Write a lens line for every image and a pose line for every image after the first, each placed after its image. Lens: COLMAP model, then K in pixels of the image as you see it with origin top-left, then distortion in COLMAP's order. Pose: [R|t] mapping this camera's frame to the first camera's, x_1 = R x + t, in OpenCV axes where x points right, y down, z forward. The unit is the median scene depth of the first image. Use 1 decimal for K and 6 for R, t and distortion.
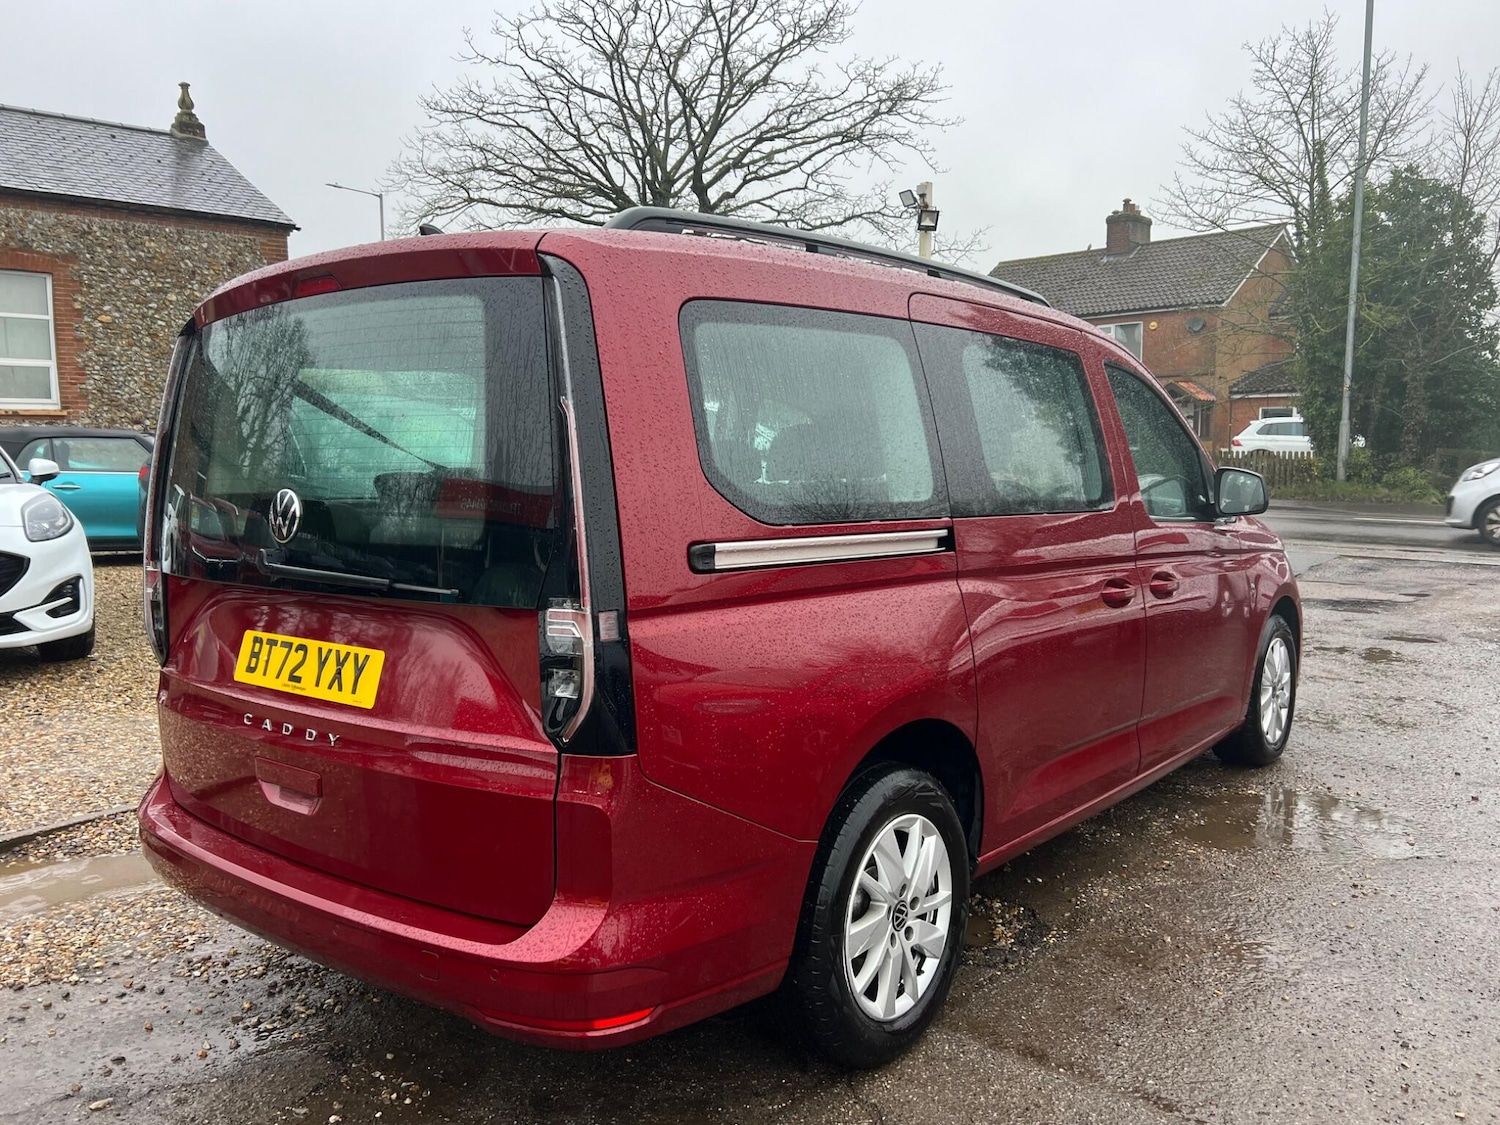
lens RADIAL K [[1133.2, 0, 756.3], [0, 1133.2, 564.8], [0, 0, 1]] dist [0.058390, -0.064558]
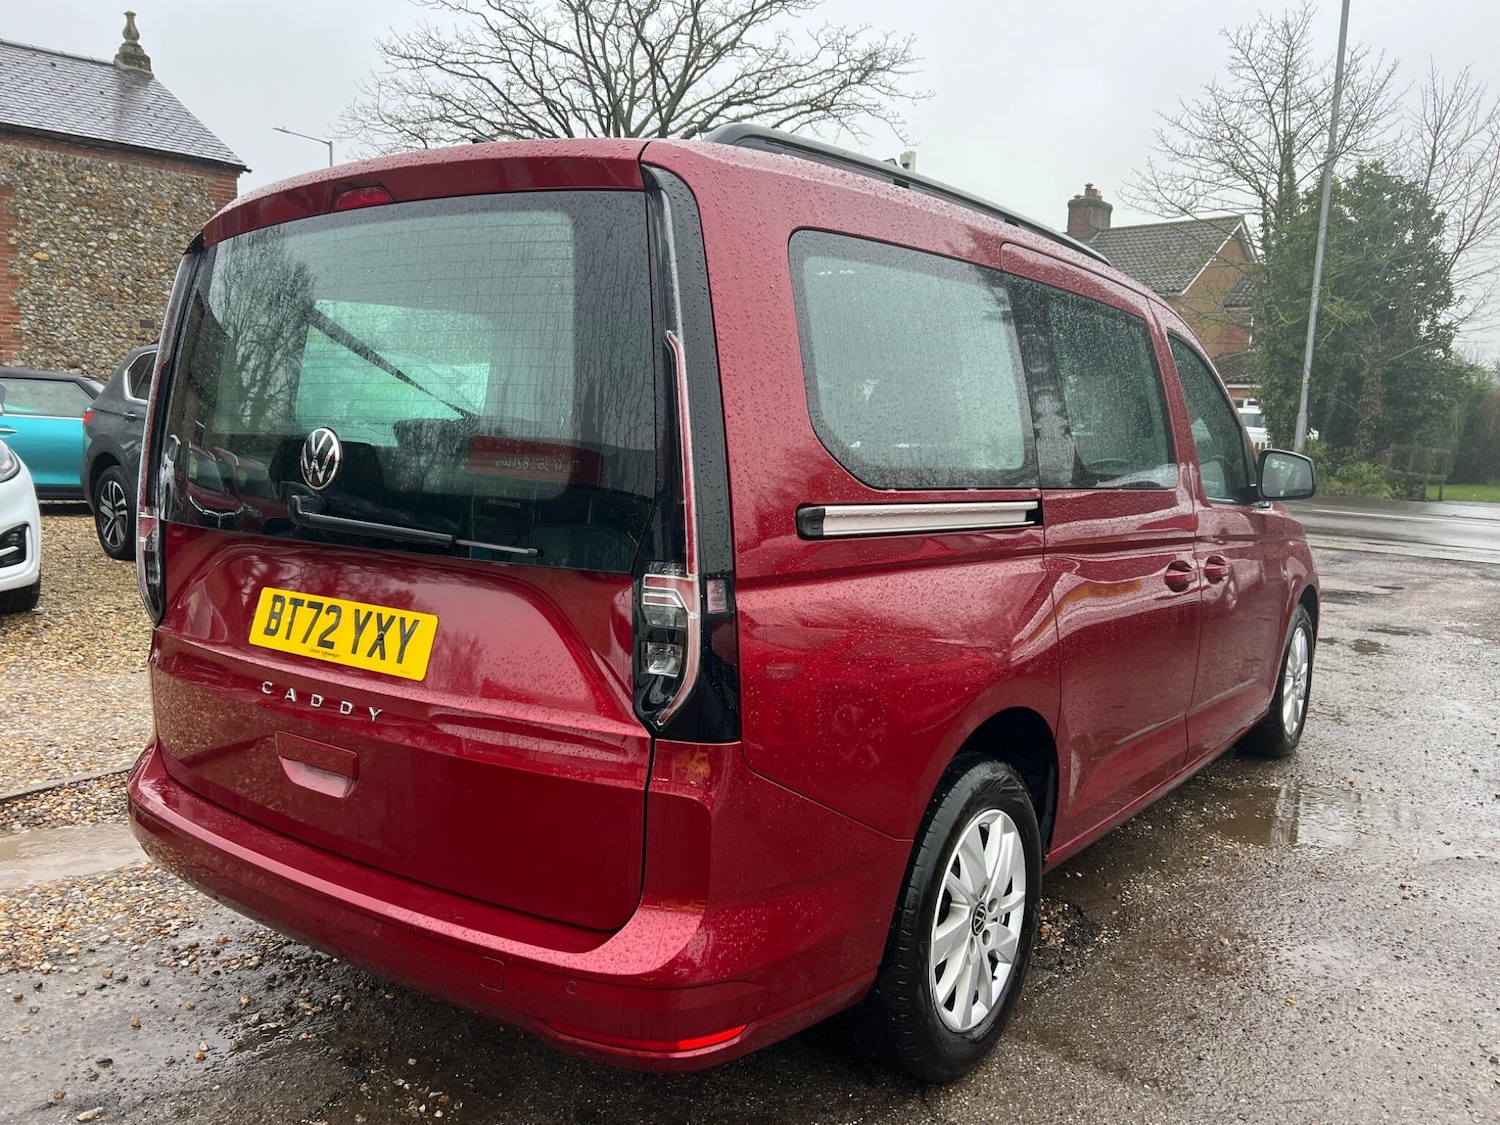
lens RADIAL K [[1132.4, 0, 751.2], [0, 1132.4, 567.0], [0, 0, 1]] dist [0.058237, -0.064205]
pose [[0.998346, 0.031334, 0.048205, -0.080839], [-0.032527, 0.999179, 0.024167, 0.005443], [-0.047409, -0.025695, 0.998545, 0.069582]]
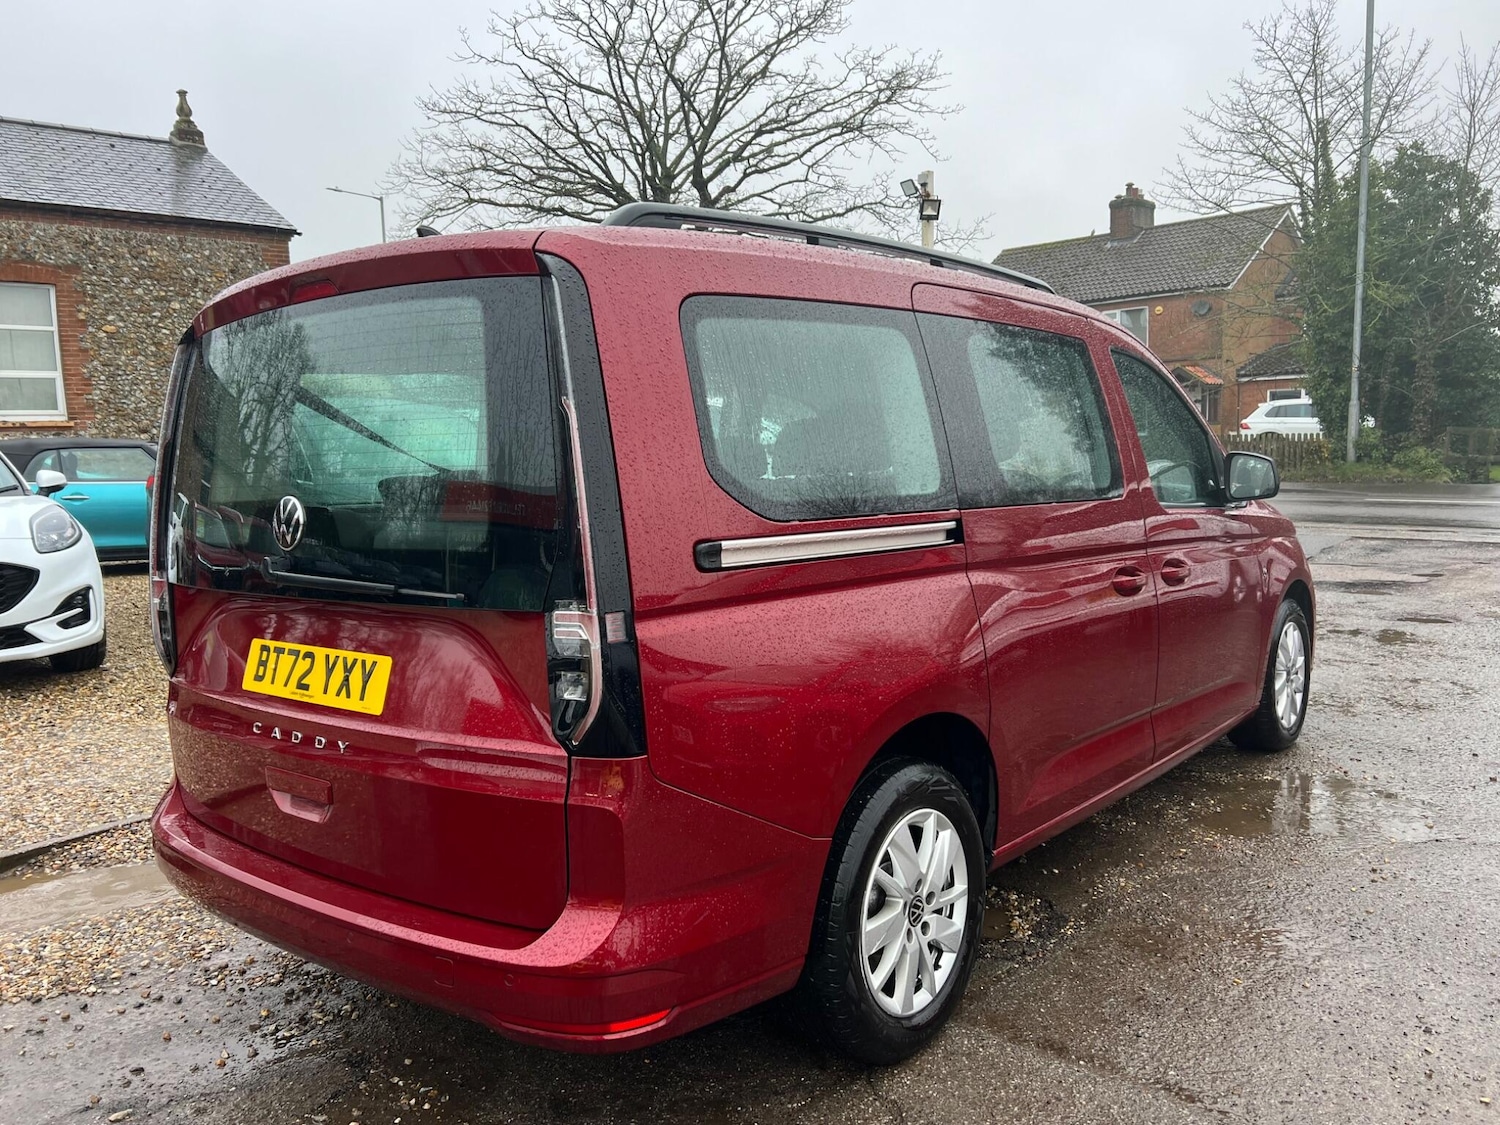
lens RADIAL K [[1132.9, 0, 757.9], [0, 1132.9, 568.8], [0, 0, 1]] dist [0.059247, -0.065427]
pose [[0.999721, -0.022578, -0.006917, 0.001283], [0.022634, 0.999710, 0.008196, -0.001370], [0.006730, -0.008350, 0.999942, 0.005322]]
